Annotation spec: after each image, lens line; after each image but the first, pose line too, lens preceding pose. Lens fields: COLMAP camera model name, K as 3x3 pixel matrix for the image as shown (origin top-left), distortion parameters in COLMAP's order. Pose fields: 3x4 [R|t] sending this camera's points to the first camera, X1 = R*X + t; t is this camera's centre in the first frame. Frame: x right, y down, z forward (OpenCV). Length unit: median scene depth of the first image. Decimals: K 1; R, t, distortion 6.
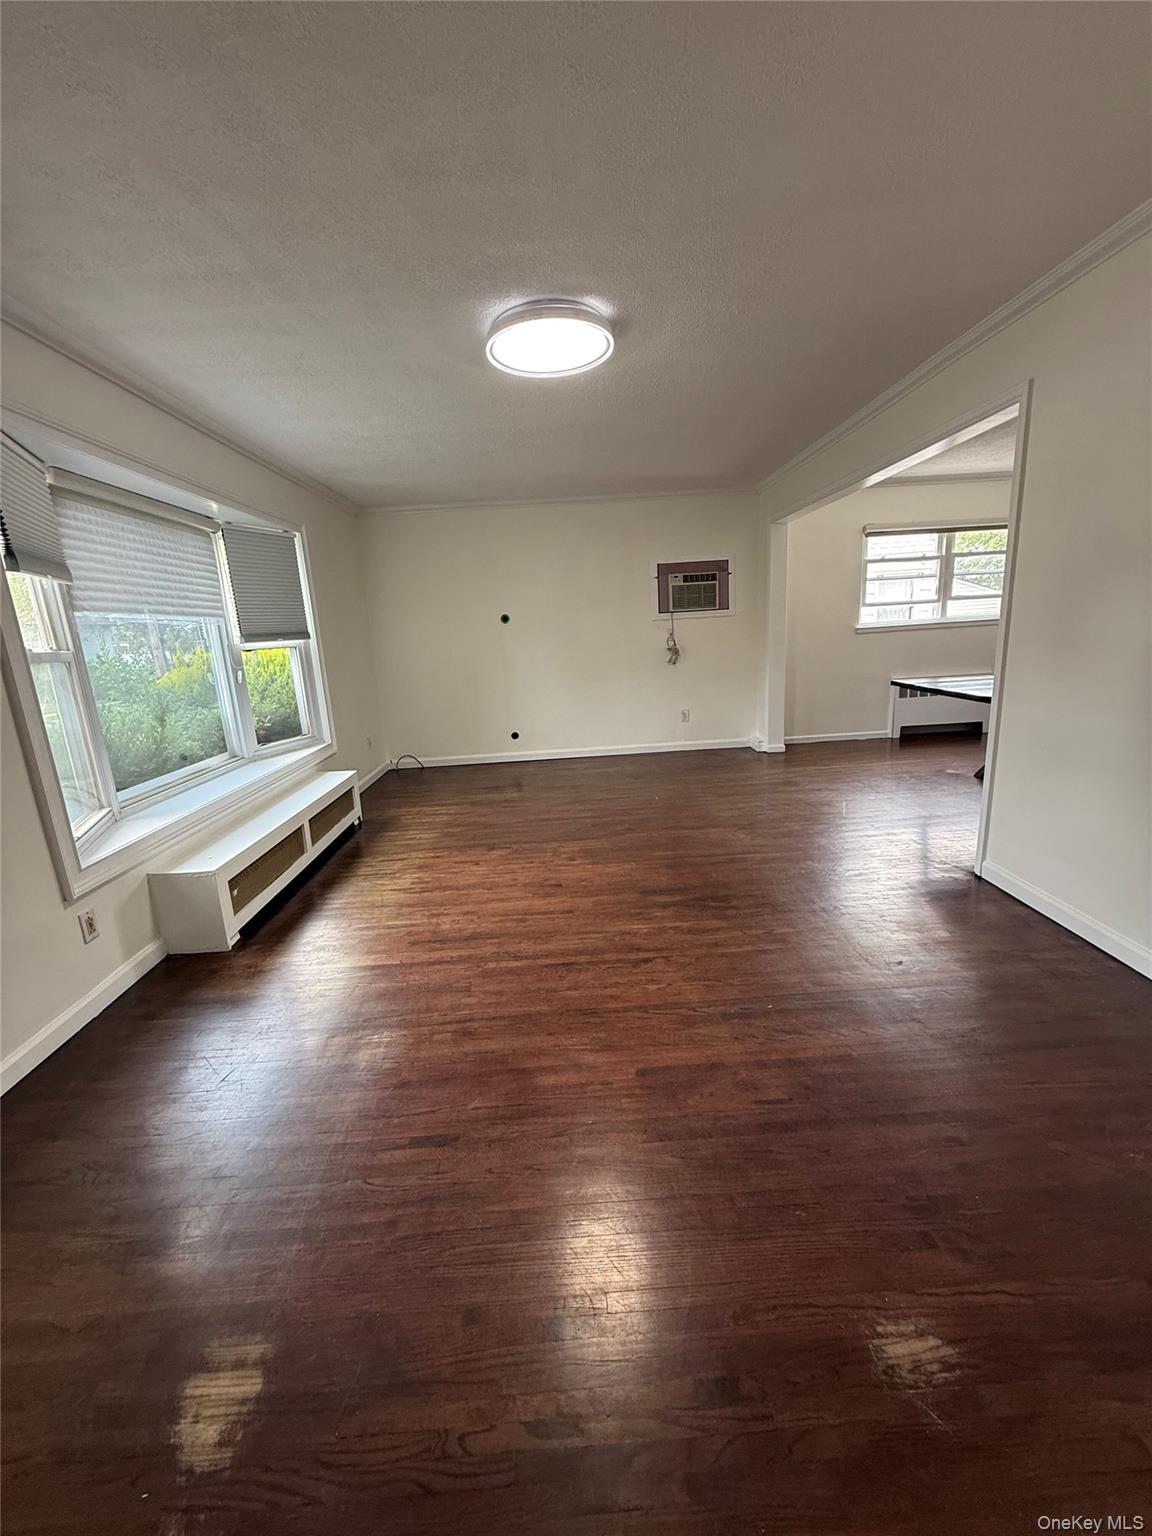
lens RADIAL K [[608.6, 0, 573.1], [0, 608.6, 766.9], [0, 0, 1]] dist [-0.000424, -0.000513]
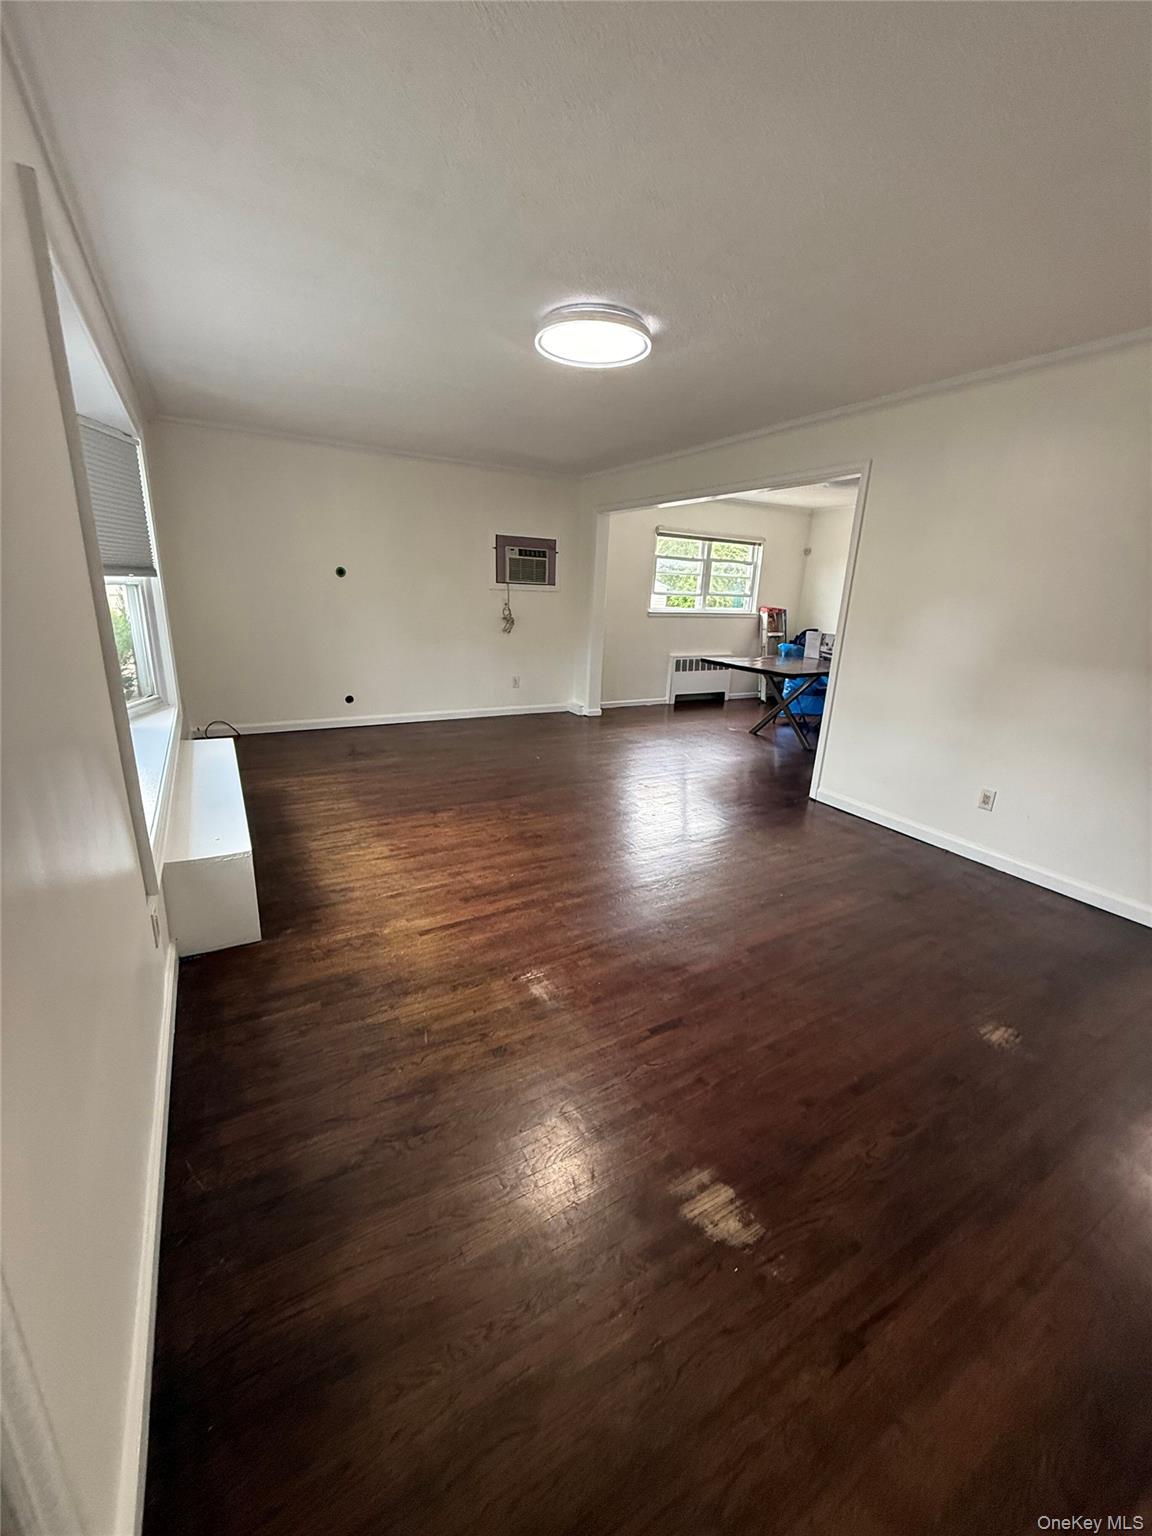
lens RADIAL K [[608.6, 0, 573.1], [0, 608.6, 766.9], [0, 0, 1]] dist [-0.000424, -0.000513]
pose [[0.874634, -0.044354, 0.482750, -0.368629], [0.018040, 0.998094, 0.059018, 0.005220], [-0.484448, -0.042910, 0.873767, 0.014054]]
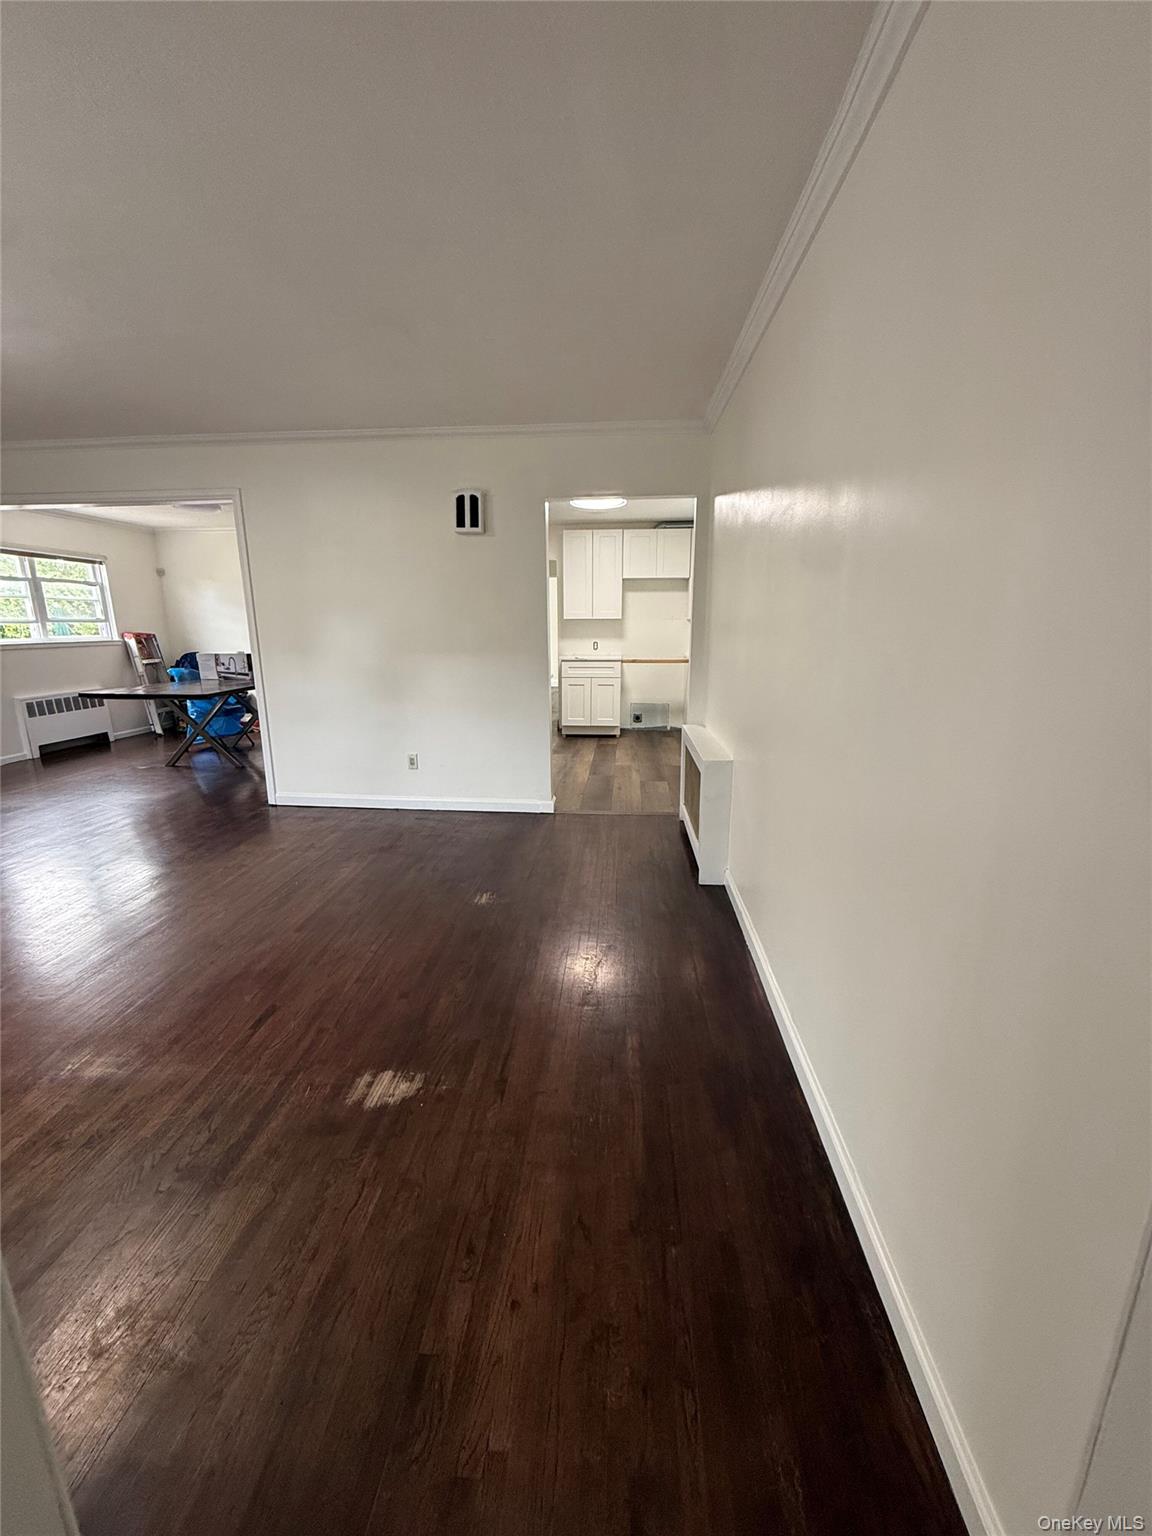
lens RADIAL K [[608.6, 0, 573.1], [0, 608.6, 766.9], [0, 0, 1]] dist [-0.000424, -0.000513]
pose [[0.108584, -0.168756, 0.979659, -0.506035], [0.219658, 0.965199, 0.141918, 0.025664], [-0.969515, 0.199780, 0.141874, 0.031360]]
